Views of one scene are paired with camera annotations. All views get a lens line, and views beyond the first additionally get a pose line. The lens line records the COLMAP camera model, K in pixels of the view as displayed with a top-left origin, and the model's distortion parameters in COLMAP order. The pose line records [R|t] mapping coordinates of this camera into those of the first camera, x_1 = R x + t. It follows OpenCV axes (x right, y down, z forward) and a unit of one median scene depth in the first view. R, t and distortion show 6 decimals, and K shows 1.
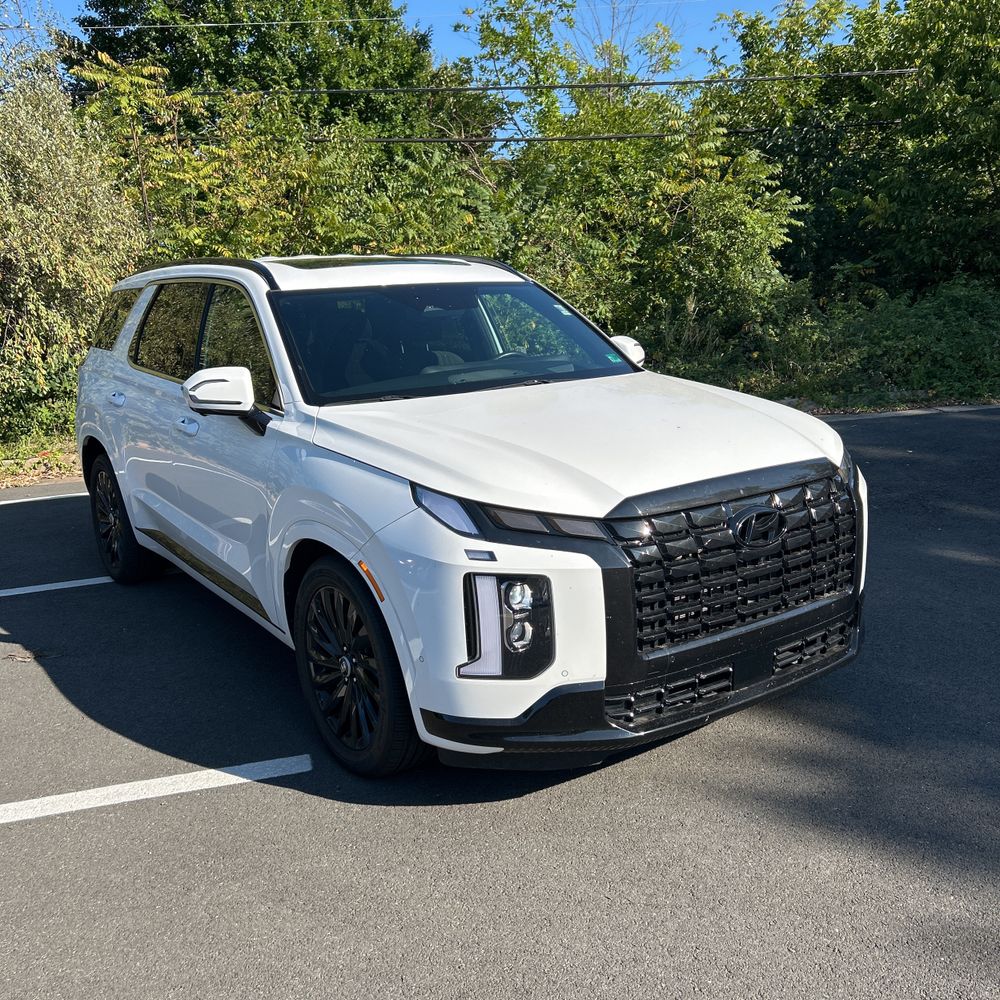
lens RADIAL K [[1019.1, 0, 497.7], [0, 1019.1, 500.6], [0, 0, 1]] dist [0.016982, 0.000000]
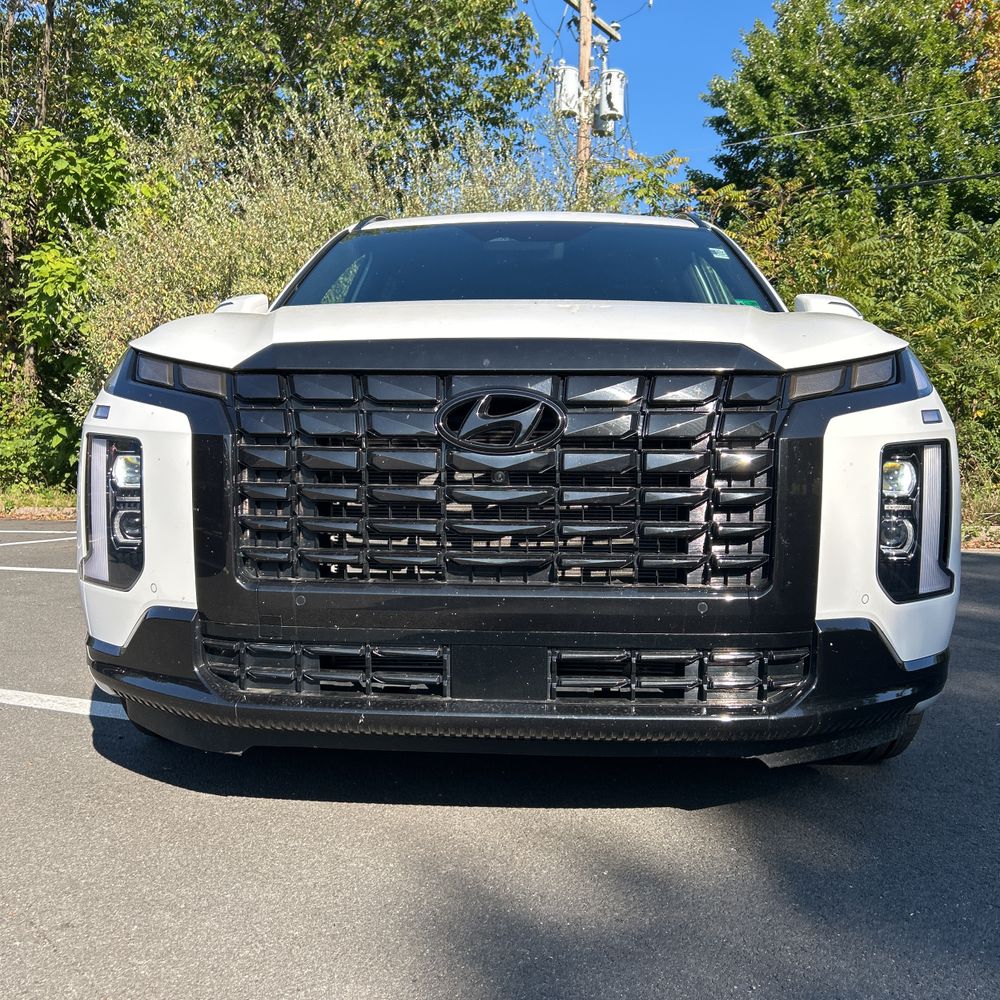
lens RADIAL K [[1019.1, 0, 500.8], [0, 1019.1, 498.1], [0, 0, 1]] dist [0.016982, 0.000000]
pose [[0.791172, 0.070097, -0.607564, 0.656069], [-0.159344, 0.982727, -0.094116, 0.136084], [0.590472, 0.171274, 0.788675, 0.574498]]
